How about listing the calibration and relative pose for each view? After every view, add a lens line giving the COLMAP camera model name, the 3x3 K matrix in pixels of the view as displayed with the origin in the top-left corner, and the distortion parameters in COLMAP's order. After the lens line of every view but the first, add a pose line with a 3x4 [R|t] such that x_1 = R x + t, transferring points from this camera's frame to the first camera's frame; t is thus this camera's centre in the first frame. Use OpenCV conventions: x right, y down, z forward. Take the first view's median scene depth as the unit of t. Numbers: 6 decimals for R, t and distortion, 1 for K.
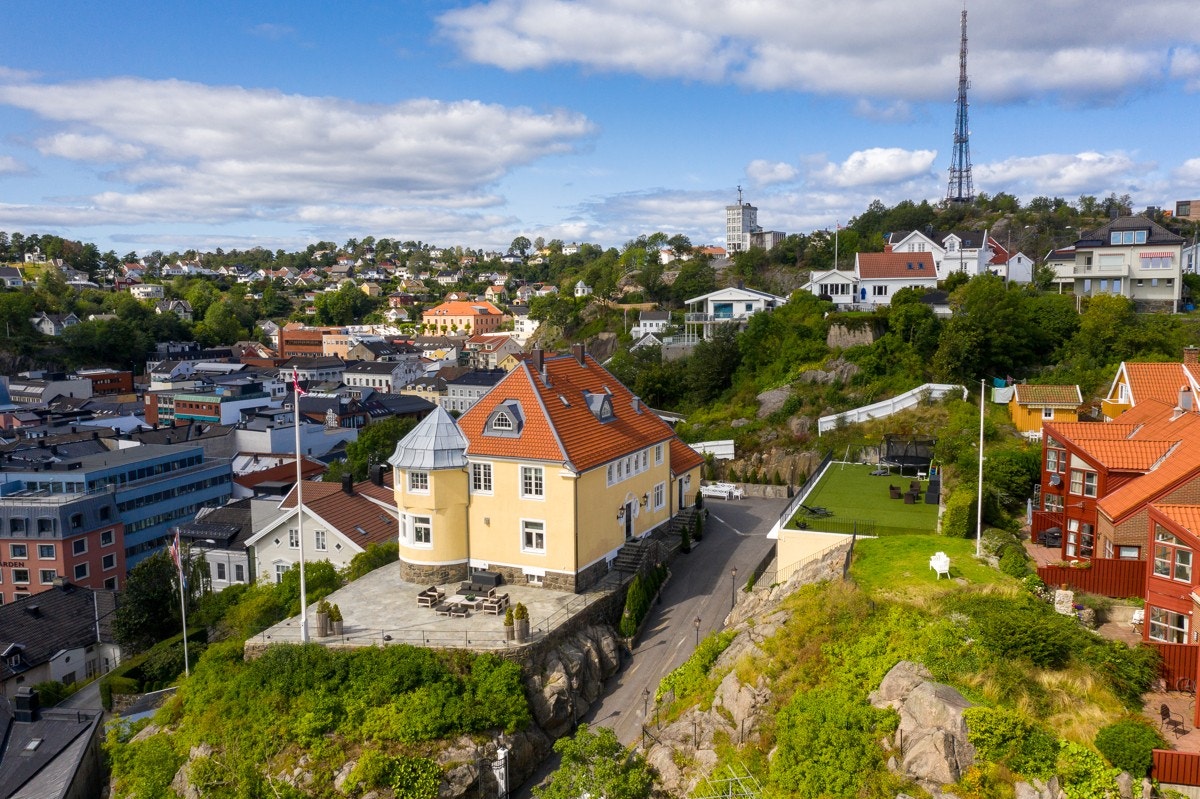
lens RADIAL K [[947.4, 0, 595.2], [0, 947.4, 395.4], [0, 0, 1]] dist [-0.020755, 0.004253]
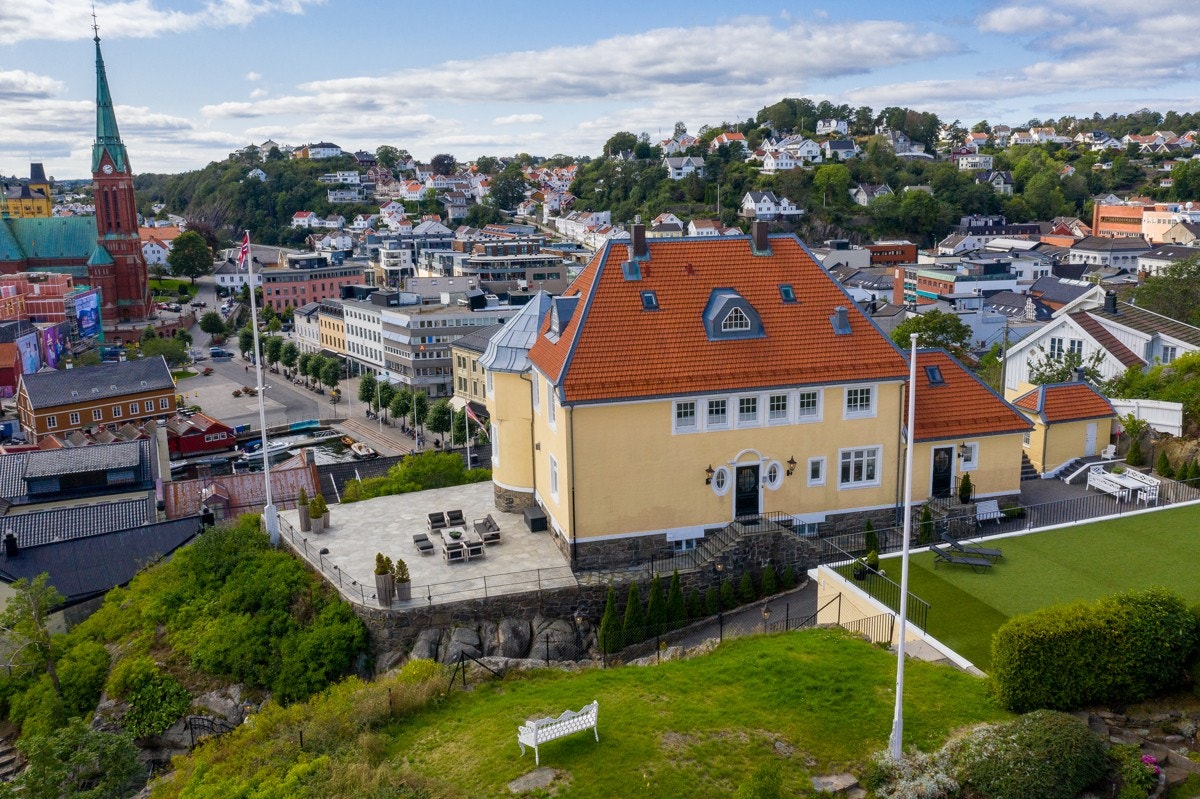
lens RADIAL K [[984.4, 0, 600.1], [0, 984.4, 368.6], [0, 0, 1]] dist [-0.025969, 0.007164]
pose [[0.646590, 0.139413, -0.749990, 0.347050], [-0.065908, 0.989691, 0.127149, -0.023630], [0.759985, -0.032783, 0.649113, 0.355967]]
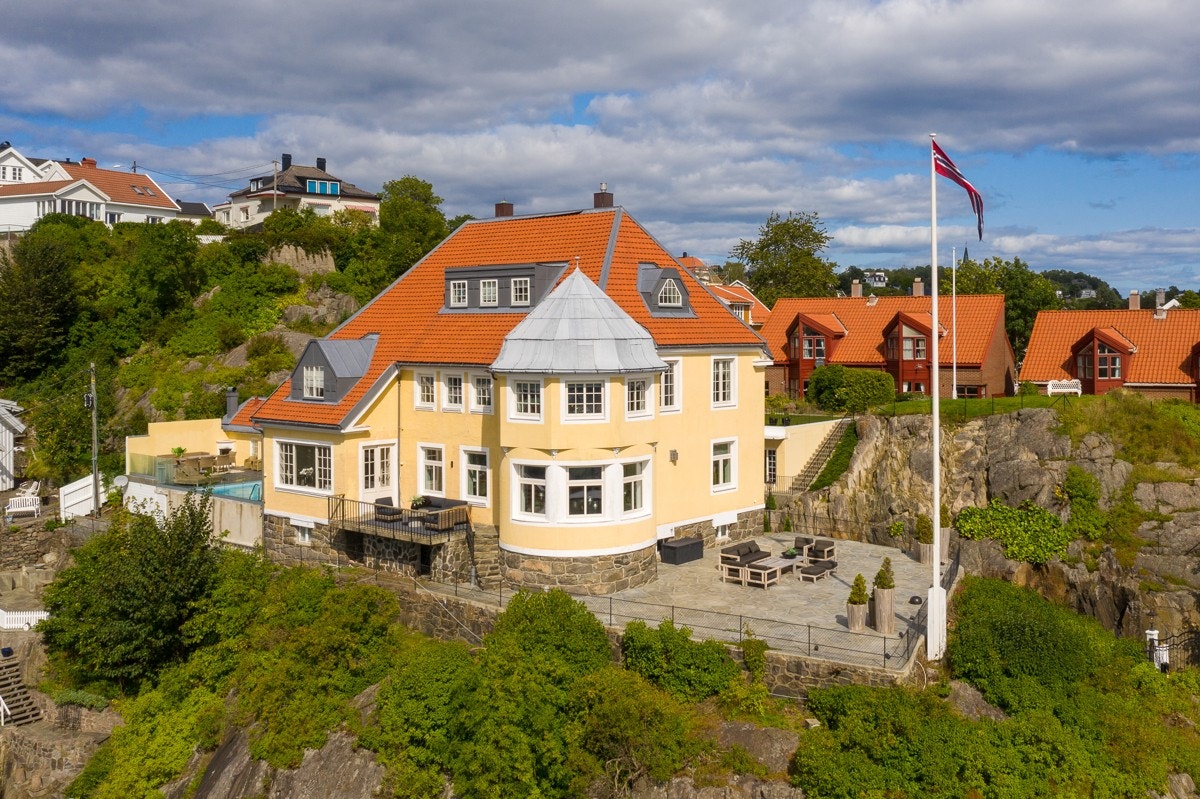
lens RADIAL K [[1166.5, 0, 681.3], [0, 1166.5, 334.0], [0, 0, 1]] dist [-0.005531, -0.001020]
pose [[0.240100, 0.005598, 0.970732, -0.576312], [0.100542, 0.994462, -0.030603, 0.053378], [-0.965528, 0.104947, 0.238207, 0.551787]]
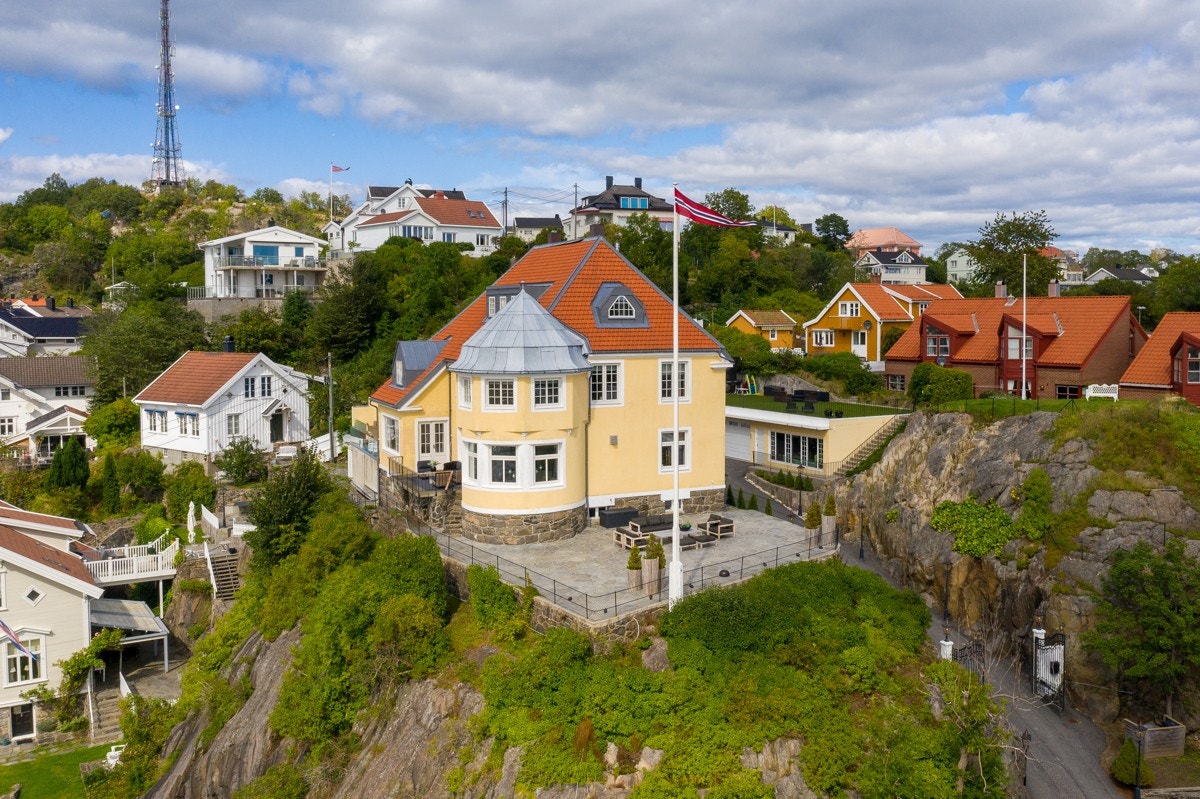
lens RADIAL K [[1073.3, 0, 657.9], [0, 1073.3, 355.3], [0, 0, 1]] dist [-0.000088, 0.002847]
pose [[0.617274, -0.022751, 0.786419, -0.520499], [0.077128, 0.996517, -0.031710, 0.064911], [-0.782958, 0.080229, 0.616879, 0.301139]]
